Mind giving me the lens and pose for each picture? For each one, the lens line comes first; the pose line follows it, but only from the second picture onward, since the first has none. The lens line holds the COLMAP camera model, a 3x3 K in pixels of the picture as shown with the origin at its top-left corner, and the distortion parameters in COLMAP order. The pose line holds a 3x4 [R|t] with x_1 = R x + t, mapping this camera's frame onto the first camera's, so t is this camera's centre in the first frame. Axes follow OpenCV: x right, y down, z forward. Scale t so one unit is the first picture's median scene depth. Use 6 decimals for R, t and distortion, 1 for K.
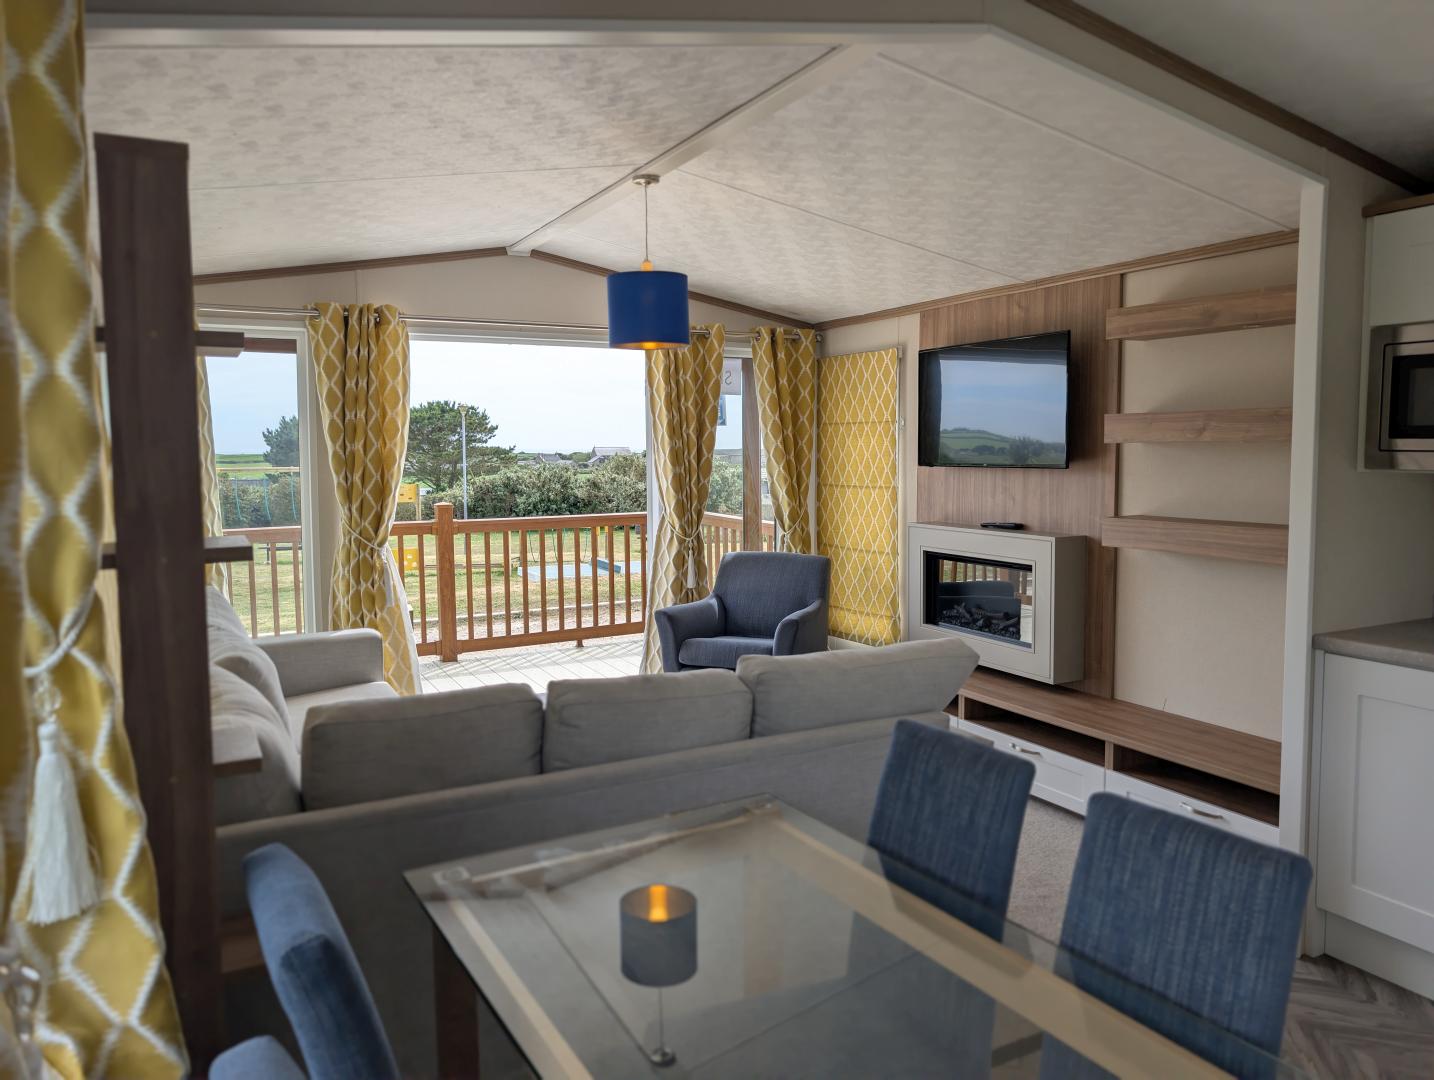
lens RADIAL K [[1024.7, 0, 717.4], [0, 1024.7, 531.6], [0, 0, 1]] dist [0.030750, -0.001544]
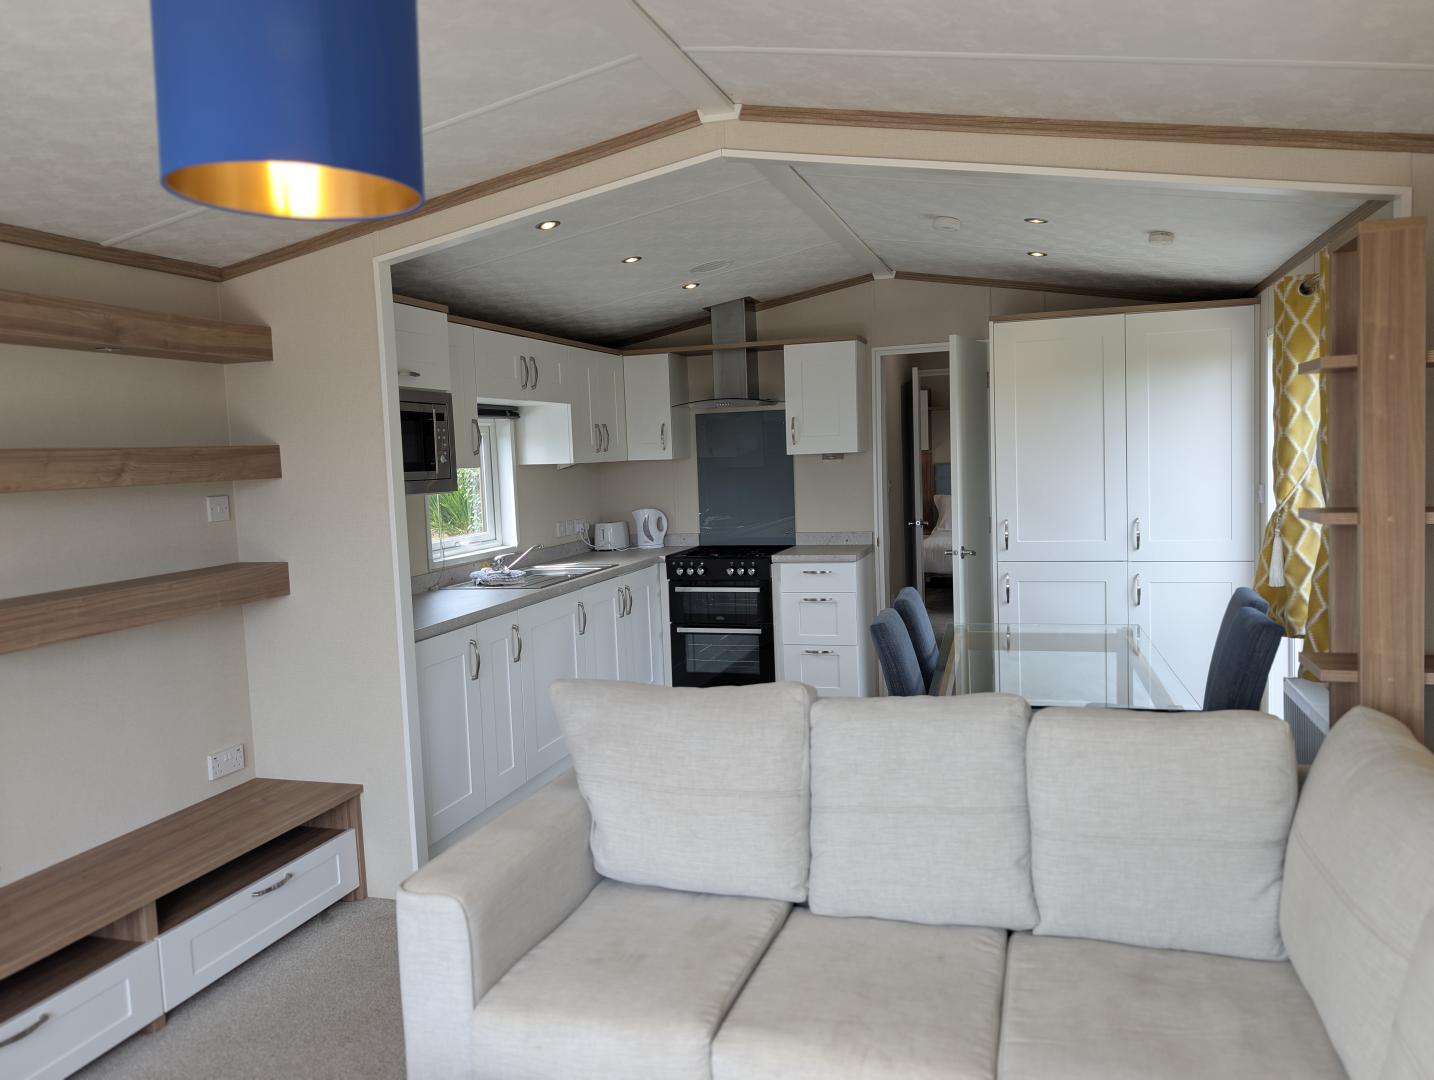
lens RADIAL K [[1024.7, 0, 717.4], [0, 1024.7, 531.6], [0, 0, 1]] dist [0.030750, -0.001544]
pose [[-0.696761, -0.021795, 0.716973, -0.430873], [0.103740, 0.985968, 0.130789, -0.109998], [-0.709762, 0.165507, -0.684722, 1.233616]]
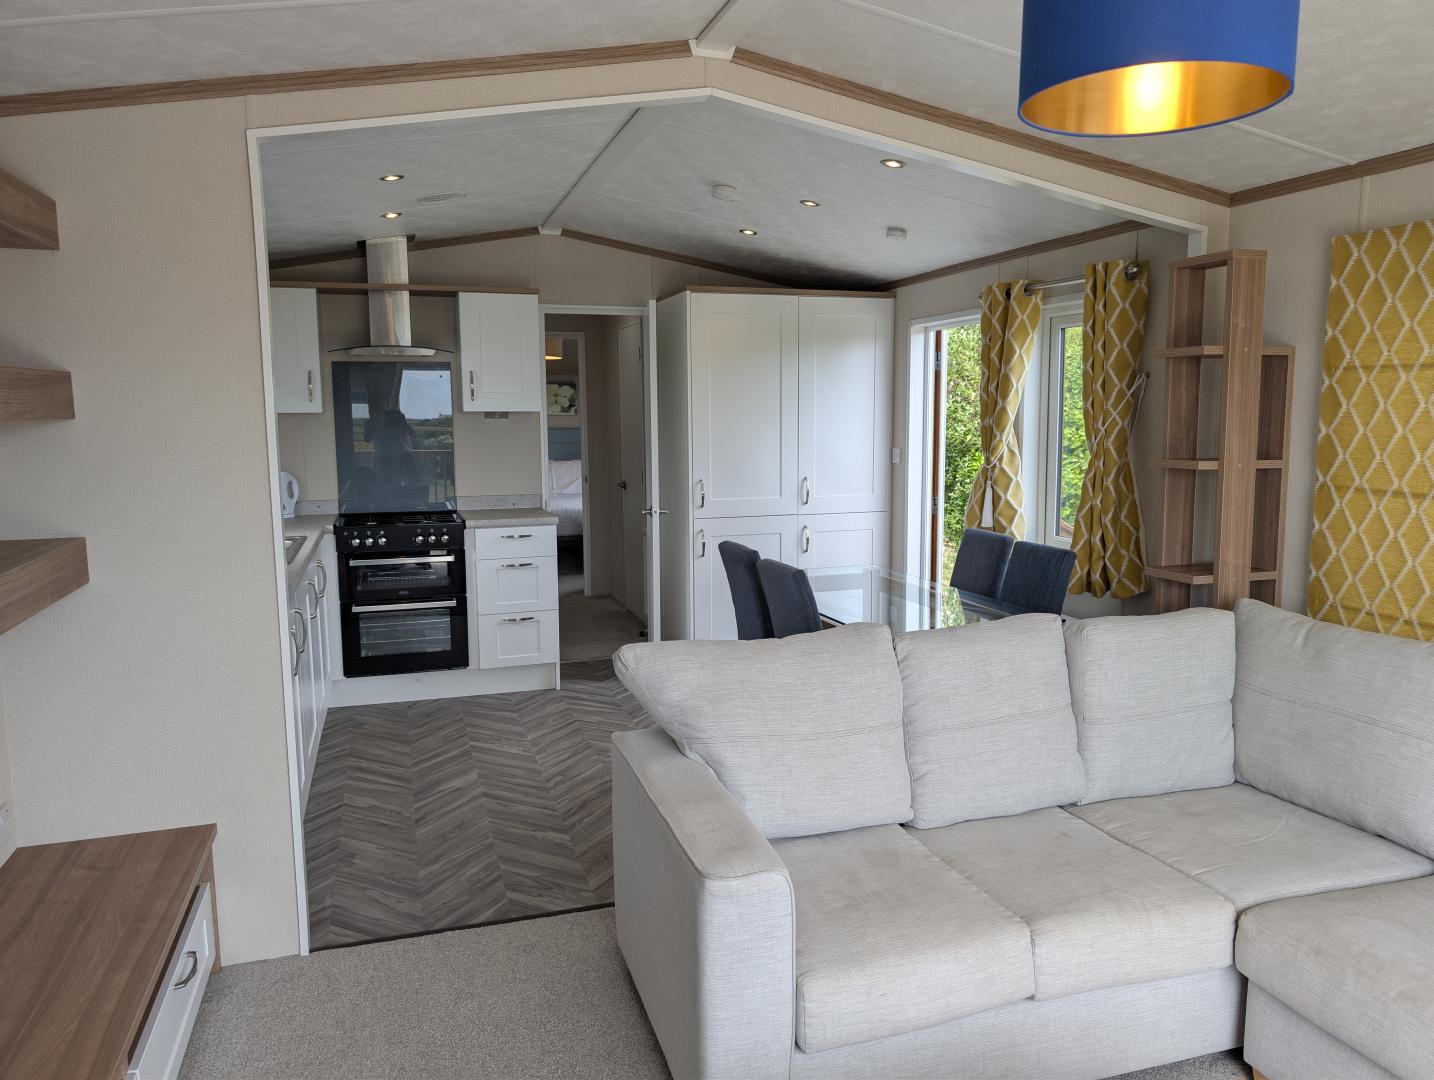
lens RADIAL K [[1041.2, 0, 717.0], [0, 1041.2, 540.0], [0, 0, 1]] dist [0.038680, -0.003256]
pose [[-0.982400, -0.009360, 0.186553, 0.002642], [0.030171, 0.977677, 0.207938, -0.130126], [-0.184335, 0.209907, -0.960187, 1.466859]]
